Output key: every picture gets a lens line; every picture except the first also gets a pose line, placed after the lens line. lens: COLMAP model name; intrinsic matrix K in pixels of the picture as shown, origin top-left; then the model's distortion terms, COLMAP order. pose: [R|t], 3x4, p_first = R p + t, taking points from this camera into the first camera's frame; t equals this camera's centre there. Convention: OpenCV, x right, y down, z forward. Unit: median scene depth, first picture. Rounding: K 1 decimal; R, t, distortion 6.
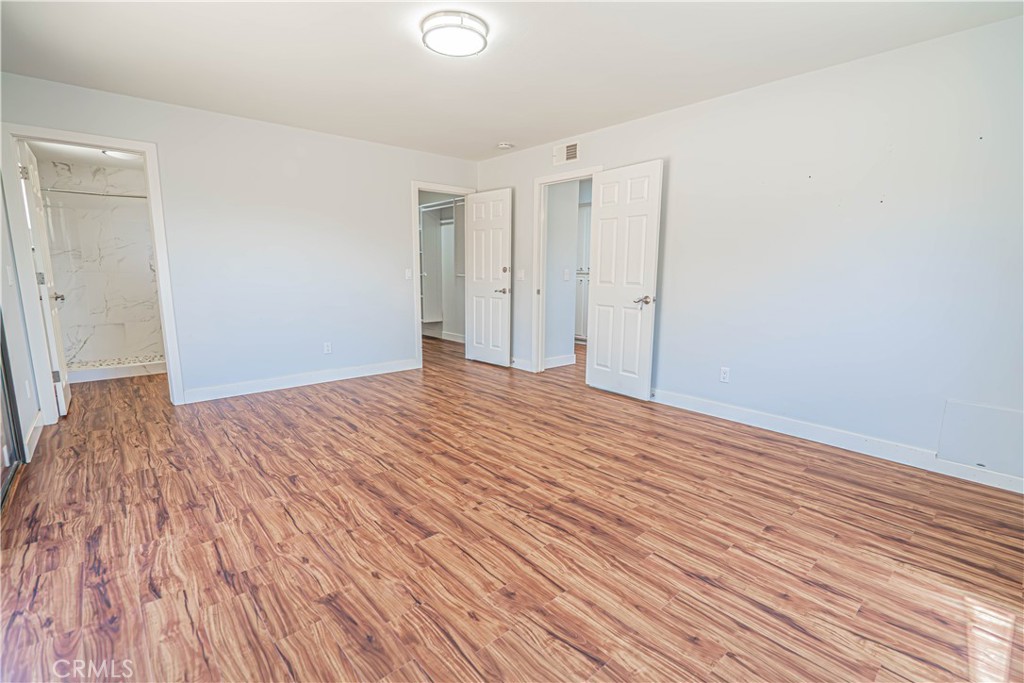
lens RADIAL K [[460.3, 0, 510.4], [0, 460.3, 345.1], [0, 0, 1]] dist [-0.001913, 0.000476]
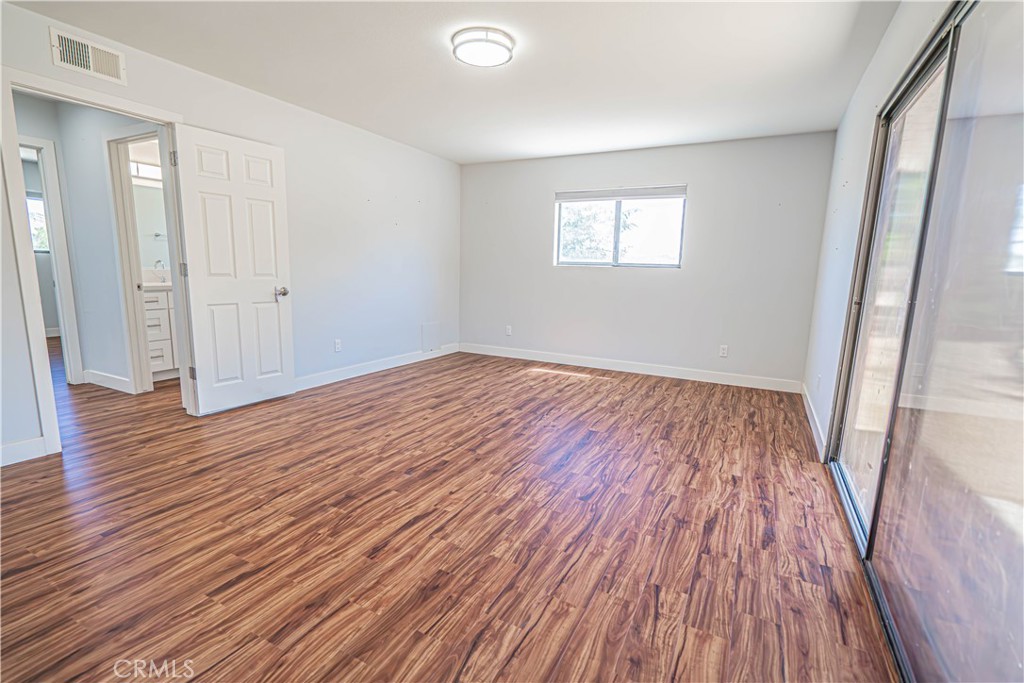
lens RADIAL K [[475.4, 0, 513.9], [0, 475.4, 340.8], [0, 0, 1]] dist [-0.003981, 0.000678]
pose [[-0.357800, -0.159463, 0.920082, -1.237650], [0.123640, 0.968546, 0.215944, -0.233200], [-0.925577, 0.191023, -0.326829, 1.377153]]
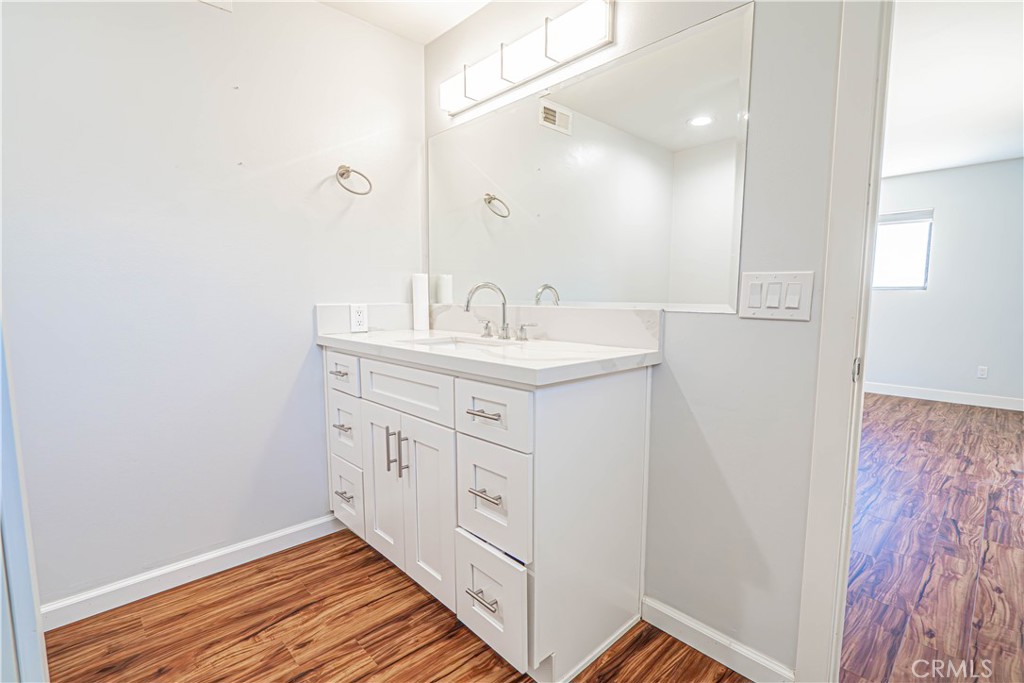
lens RADIAL K [[475.4, 0, 513.9], [0, 475.4, 340.8], [0, 0, 1]] dist [-0.003981, 0.000678]
pose [[-0.032852, -0.096840, 0.994758, -1.576799], [0.155744, 0.982641, 0.100804, -0.275498], [-0.987251, 0.158239, -0.017200, 1.819027]]
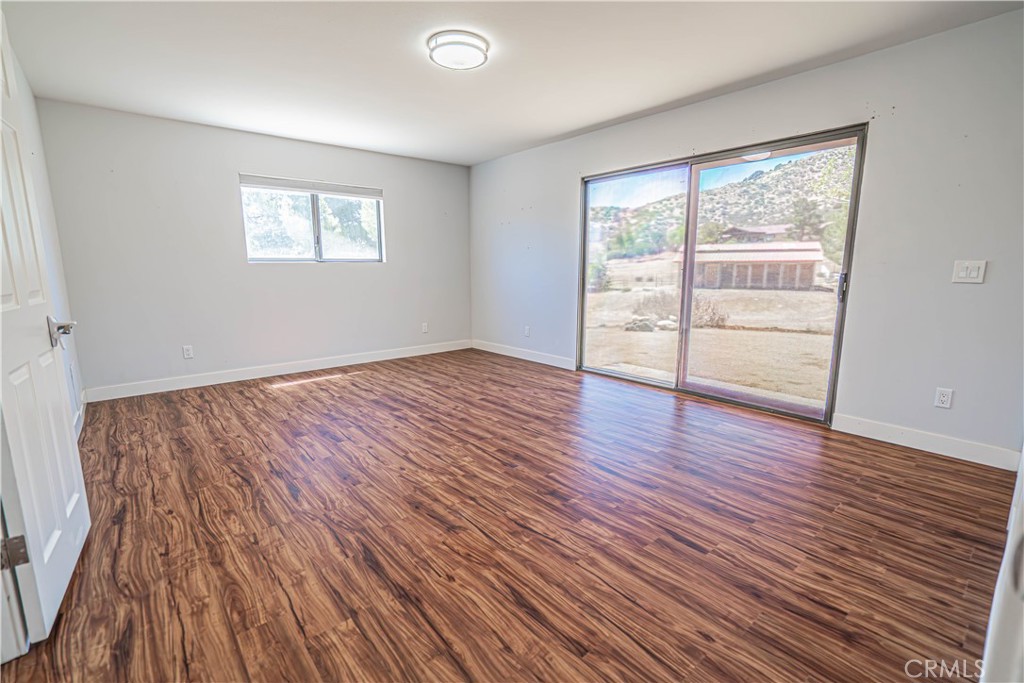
lens RADIAL K [[460.3, 0, 510.4], [0, 460.3, 345.1], [0, 0, 1]] dist [-0.001913, 0.000476]
pose [[-0.999856, -0.006710, 0.015574, -0.257503], [-0.001244, 0.944934, 0.327258, -0.354480], [-0.016912, 0.327192, -0.944807, 2.193795]]
